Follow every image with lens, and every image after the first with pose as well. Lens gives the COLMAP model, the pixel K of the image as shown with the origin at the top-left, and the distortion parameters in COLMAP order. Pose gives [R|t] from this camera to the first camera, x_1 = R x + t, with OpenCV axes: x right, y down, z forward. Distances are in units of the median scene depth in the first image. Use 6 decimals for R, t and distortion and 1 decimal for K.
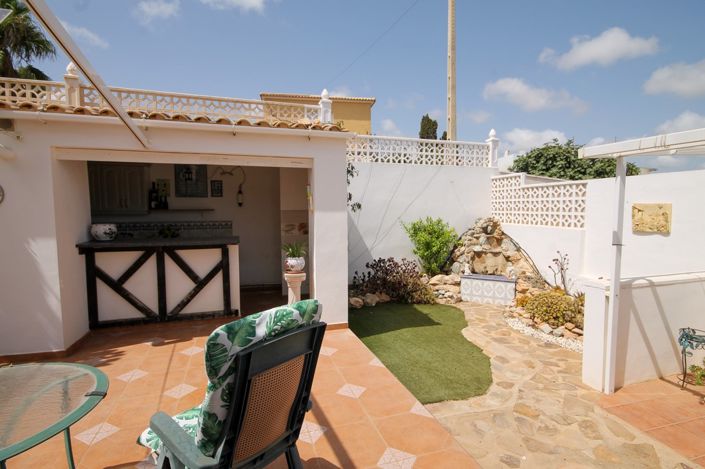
lens RADIAL K [[374.0, 0, 366.5], [0, 374.0, 232.0], [0, 0, 1]] dist [0.002580, 0.000203]
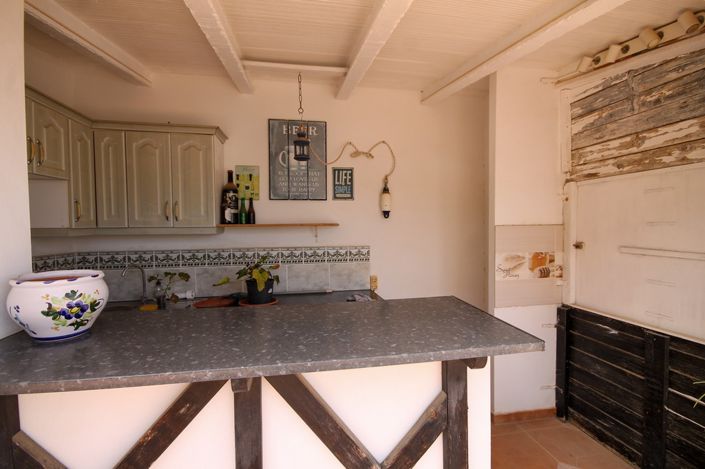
lens RADIAL K [[318.6, 0, 352.5], [0, 318.6, 234.5], [0, 0, 1]] dist [0.000270, -0.000116]
pose [[0.988880, -0.000920, -0.148710, -0.436865], [-0.004269, 0.999393, -0.034566, -0.041736], [0.148652, 0.034817, 0.988276, 0.771374]]
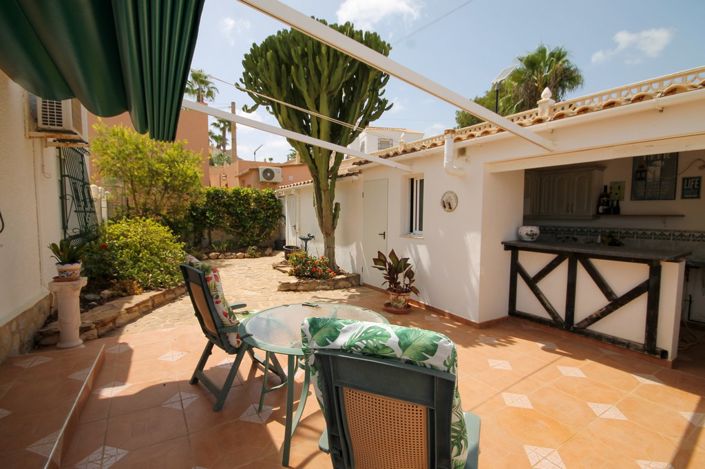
lens RADIAL K [[332.5, 0, 352.5], [0, 332.5, 234.5], [0, 0, 1]] dist [0.001326, -0.000191]
pose [[0.225523, 0.065589, -0.972028, 0.142696], [-0.073949, 0.996005, 0.050049, -0.006963], [0.971427, 0.060593, 0.229472, 0.252106]]
